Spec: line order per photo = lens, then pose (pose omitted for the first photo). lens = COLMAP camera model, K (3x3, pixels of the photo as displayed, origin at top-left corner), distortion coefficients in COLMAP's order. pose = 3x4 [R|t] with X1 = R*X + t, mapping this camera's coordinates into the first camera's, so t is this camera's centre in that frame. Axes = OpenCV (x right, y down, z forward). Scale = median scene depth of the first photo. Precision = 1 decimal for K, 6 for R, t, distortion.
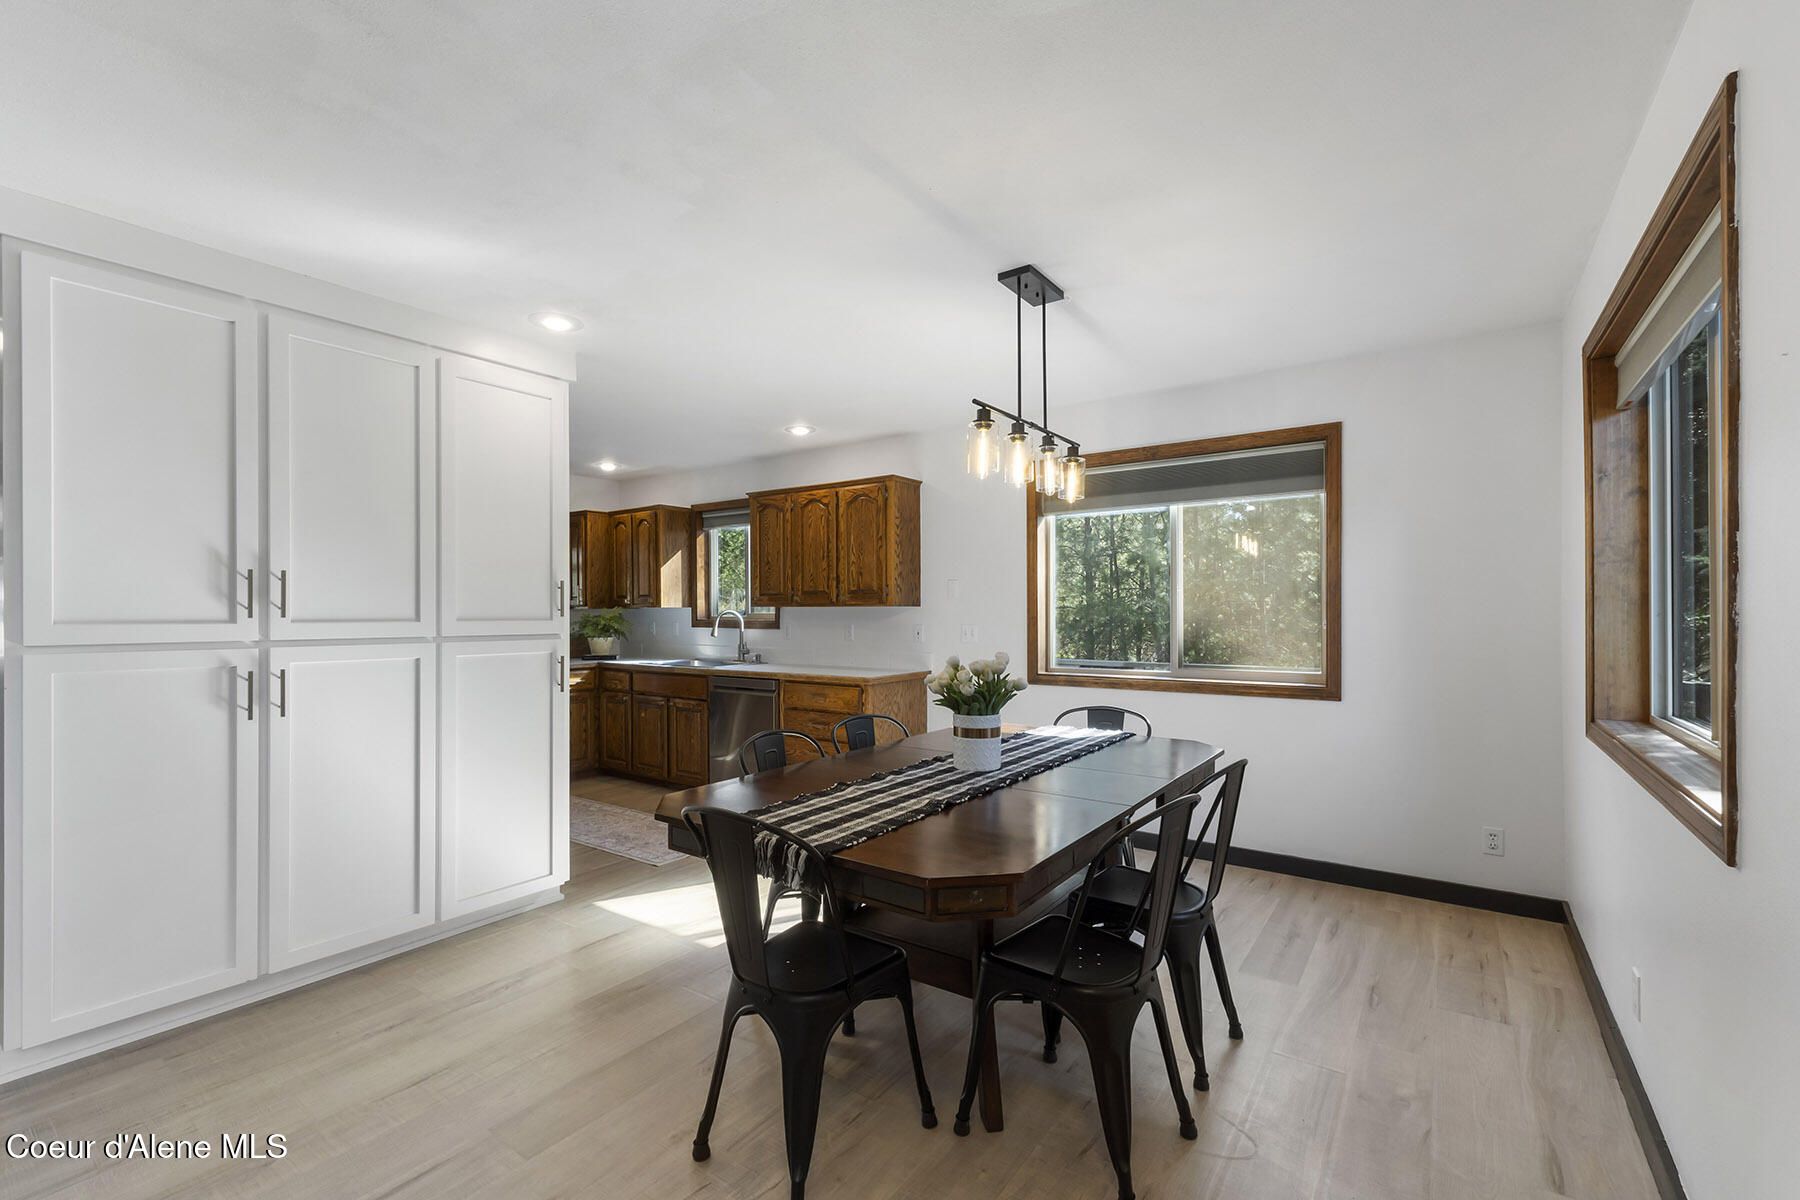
lens RADIAL K [[770.4, 0, 892.2], [0, 770.4, 614.7], [0, 0, 1]] dist [0.012967, 0.000486]
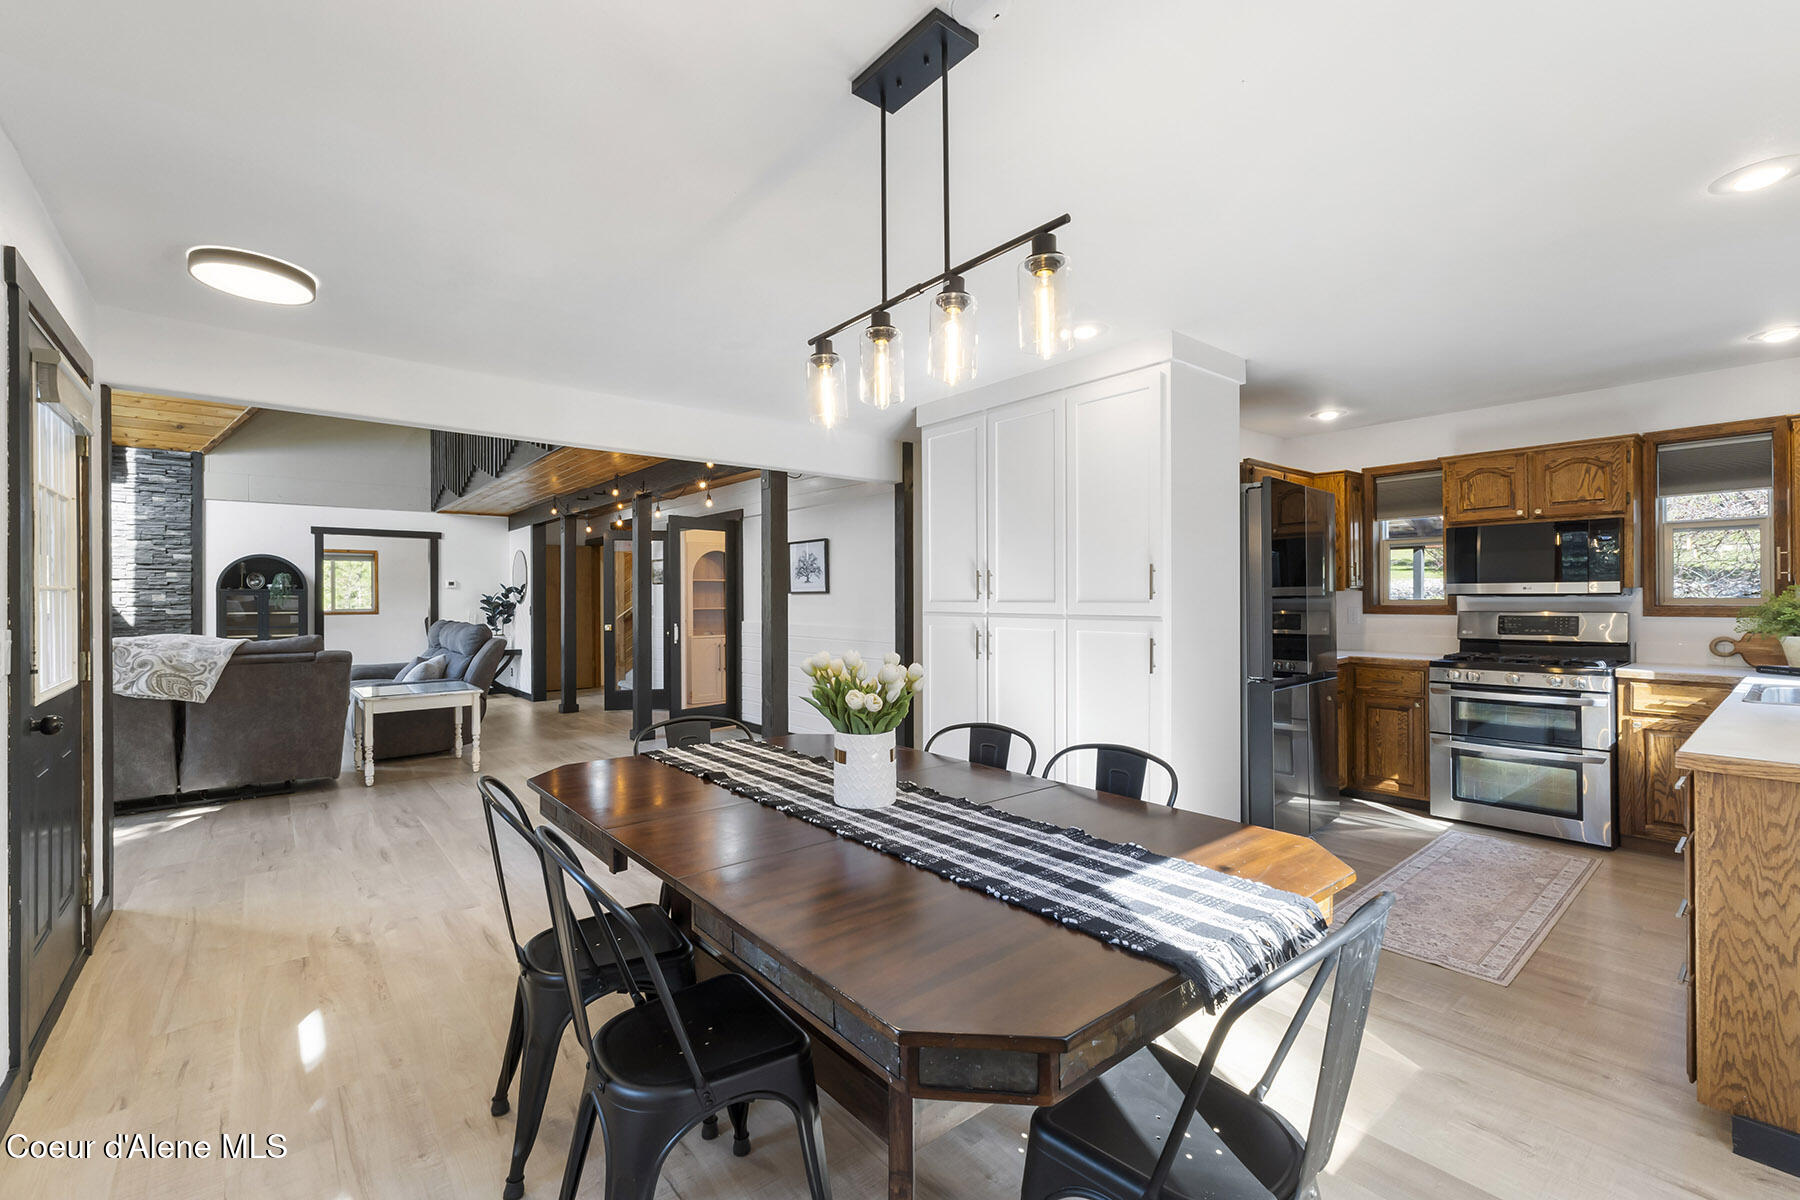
lens RADIAL K [[753.3, 0, 896.9], [0, 753.3, 598.8], [0, 0, 1]] dist [0.001345, 0.000186]
pose [[-0.257291, 0.004077, -0.966325, 0.360993], [0.004952, 0.999984, 0.002901, -0.003124], [0.966321, -0.004039, -0.257307, 0.546339]]
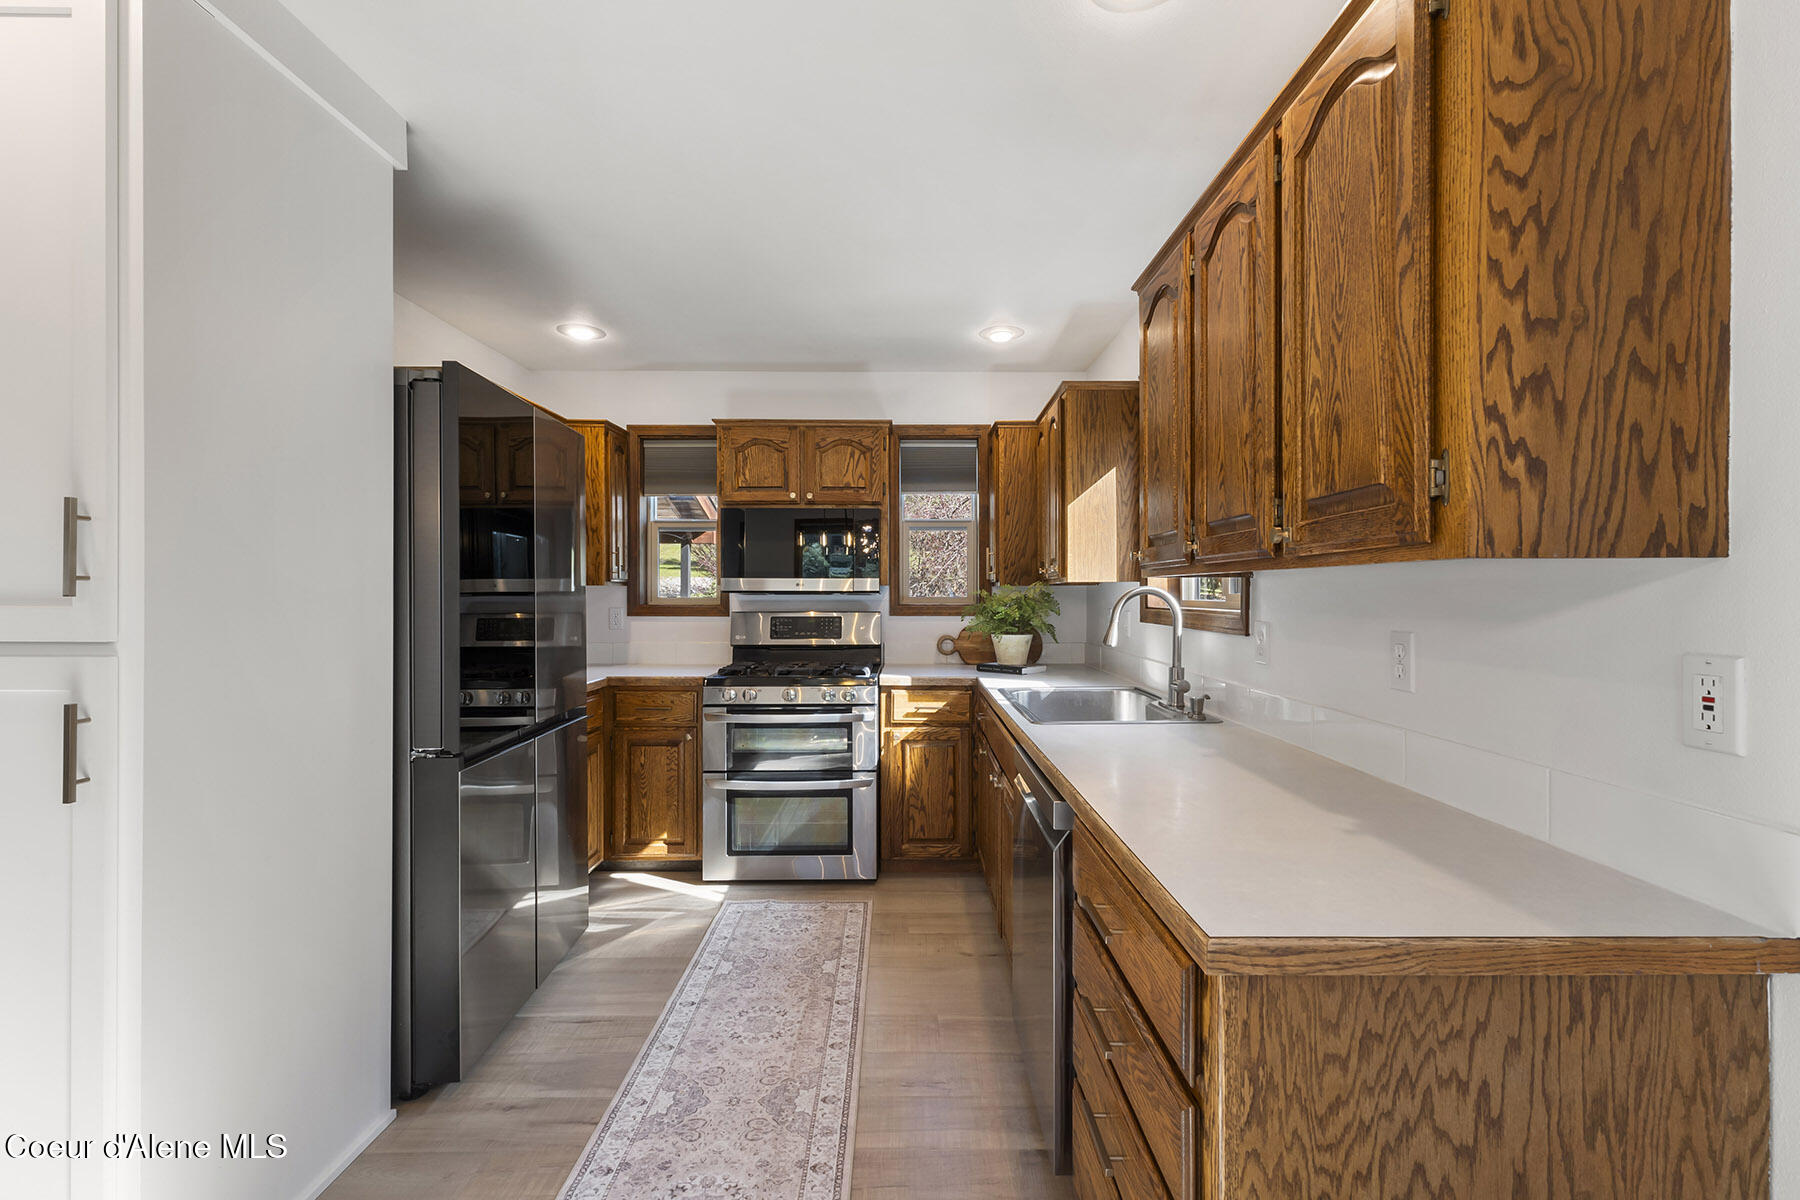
lens RADIAL K [[781.3, 0, 904.2], [0, 781.3, 595.5], [0, 0, 1]] dist [0.005783, -0.000102]
pose [[0.582411, 0.004287, -0.812883, 0.064367], [-0.003217, 0.999990, 0.002969, -0.001371], [0.812888, 0.000886, 0.582420, 0.645880]]
